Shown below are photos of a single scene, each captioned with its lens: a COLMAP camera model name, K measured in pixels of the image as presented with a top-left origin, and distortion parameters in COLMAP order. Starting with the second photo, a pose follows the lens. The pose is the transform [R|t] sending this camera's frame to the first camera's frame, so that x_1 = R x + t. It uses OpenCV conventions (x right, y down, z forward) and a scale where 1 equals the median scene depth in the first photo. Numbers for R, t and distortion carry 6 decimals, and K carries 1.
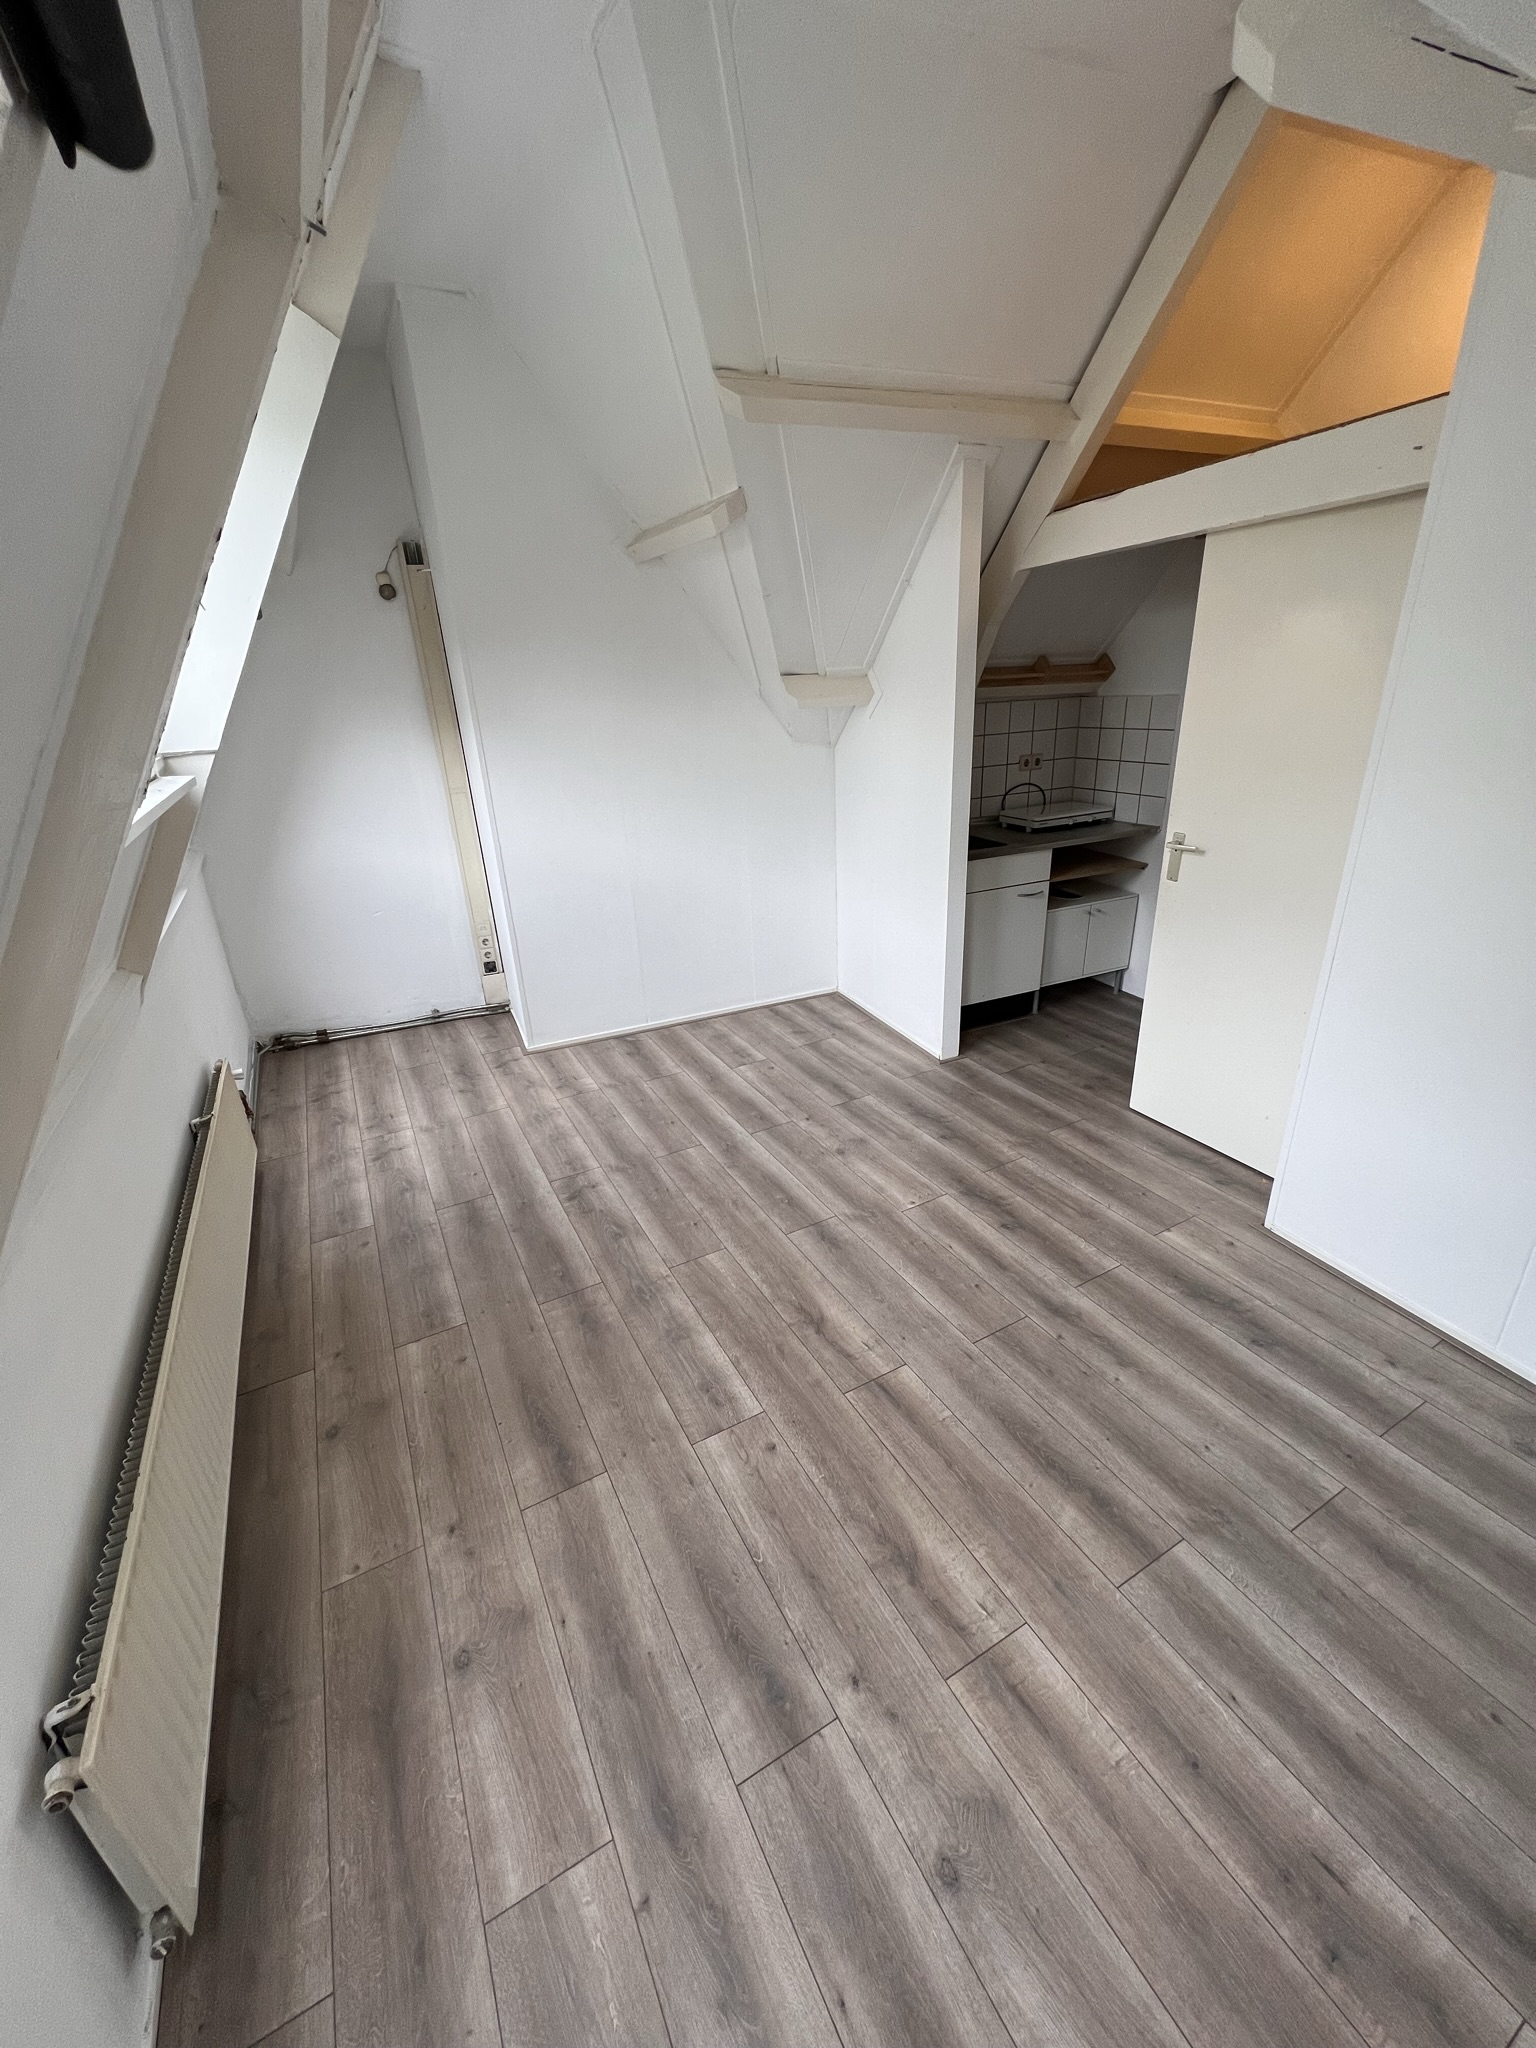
lens RADIAL K [[814.7, 0, 763.7], [0, 814.7, 1022.4], [0, 0, 1]] dist [-0.001372, 0.000685]
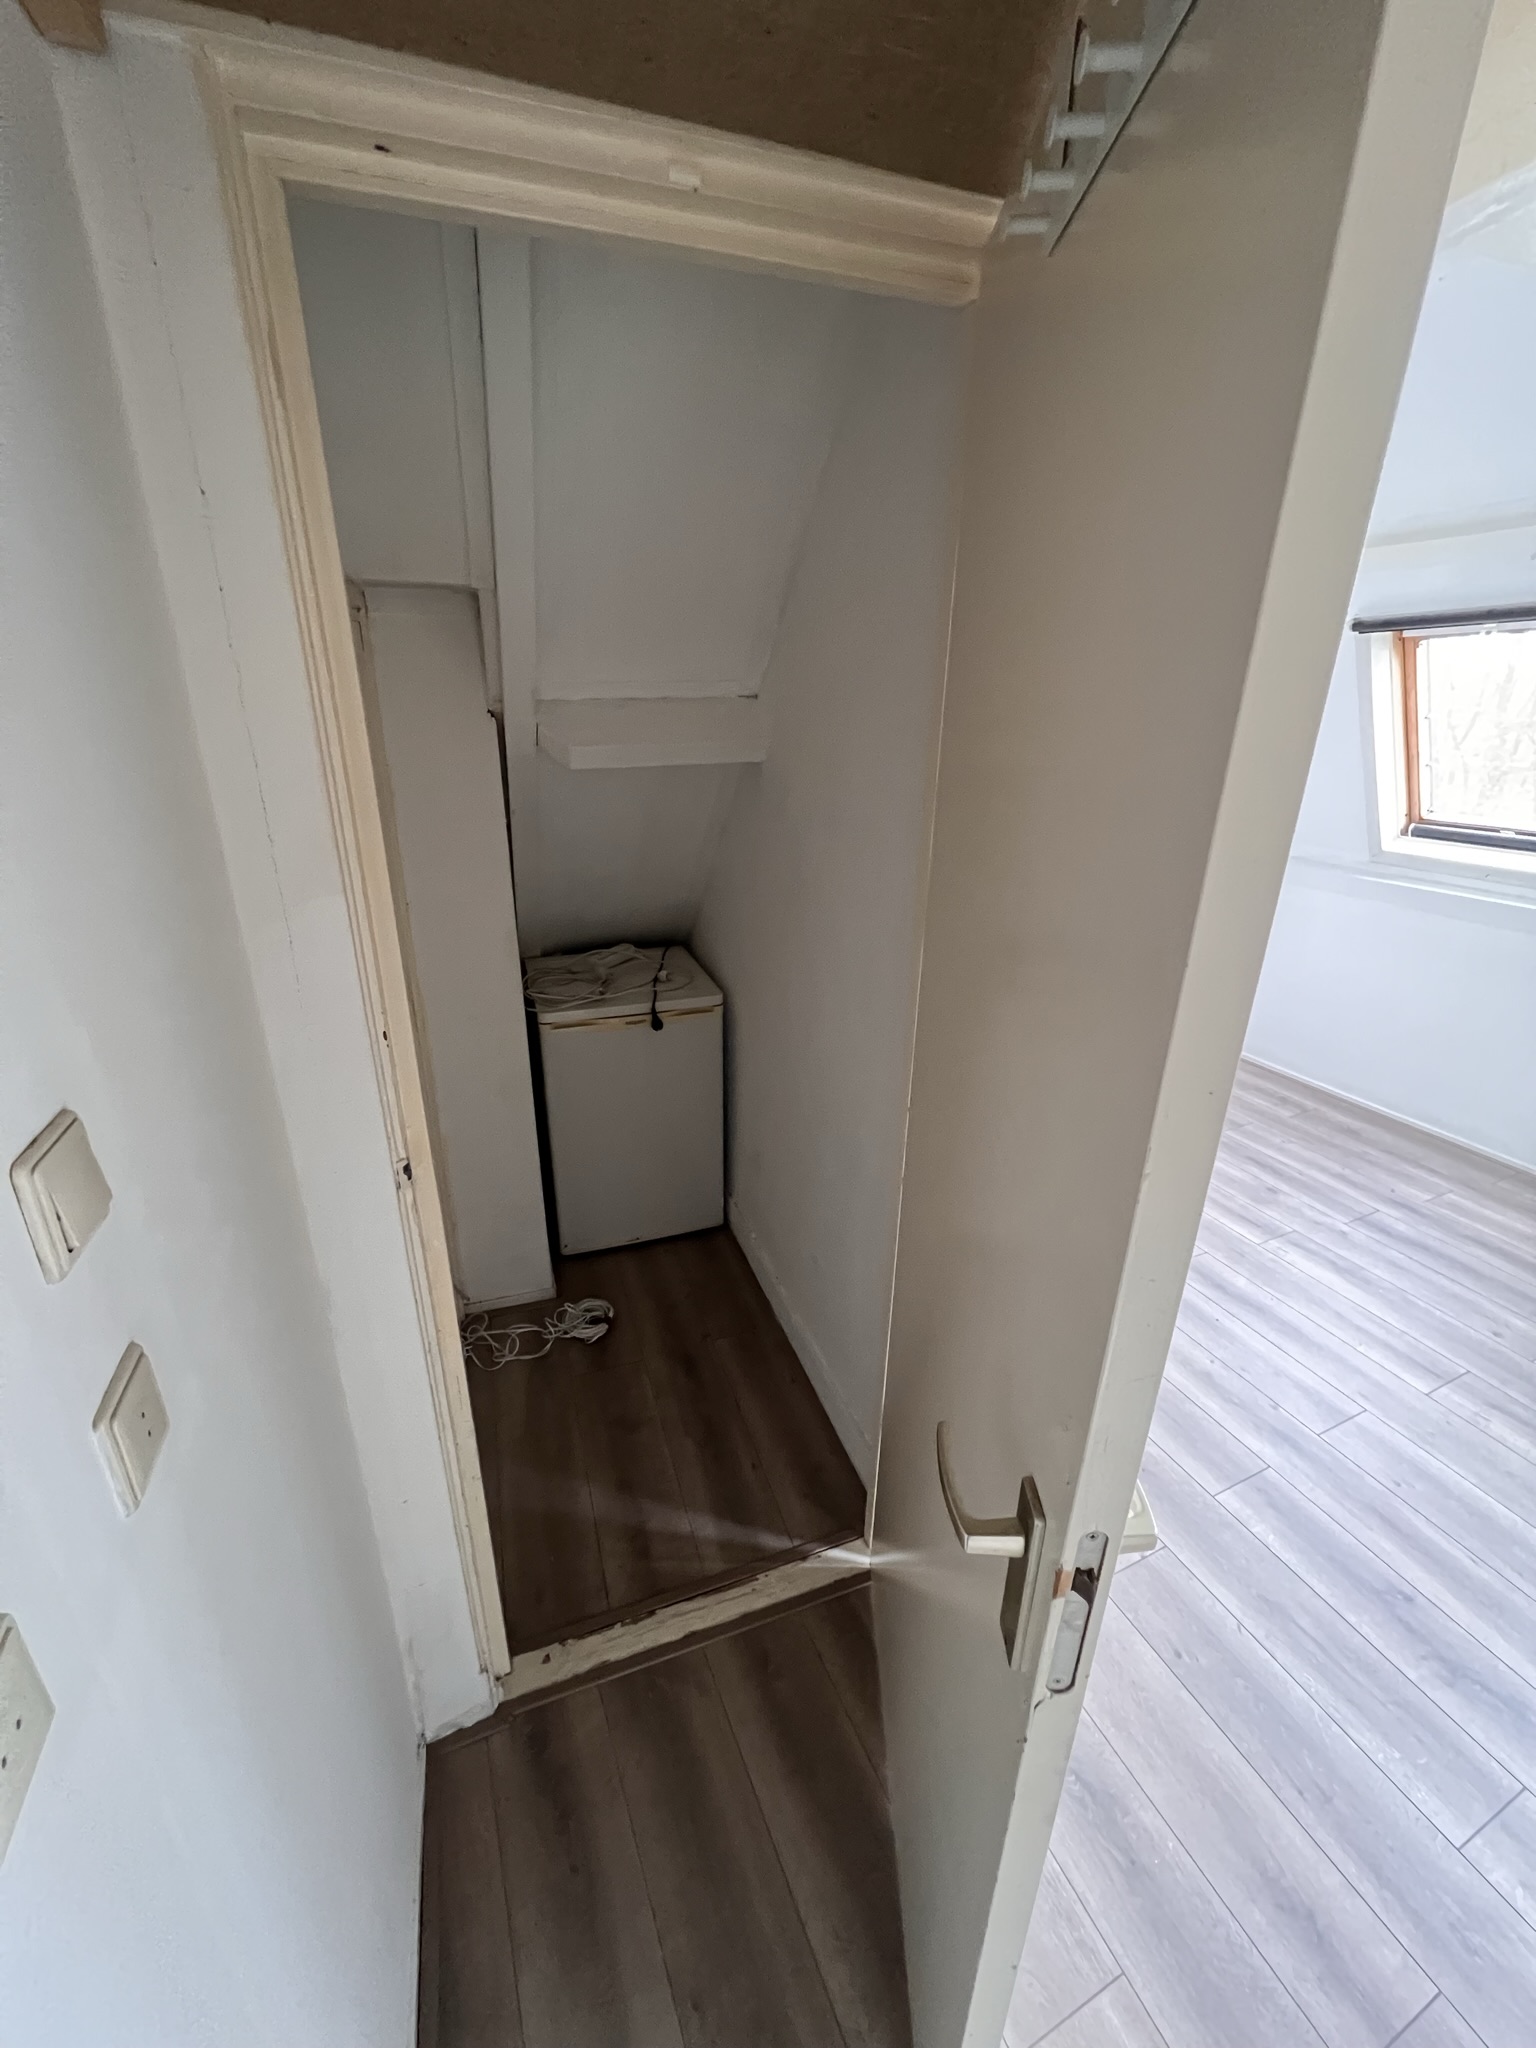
lens RADIAL K [[828.8, 0, 770.9], [0, 828.8, 1023.4], [0, 0, 1]] dist [0.002842, 0.000115]
pose [[-0.997966, 0.011211, 0.062748, 0.752982], [0.051039, 0.730253, 0.681268, -0.541918], [-0.038184, 0.683085, -0.729340, 1.208495]]
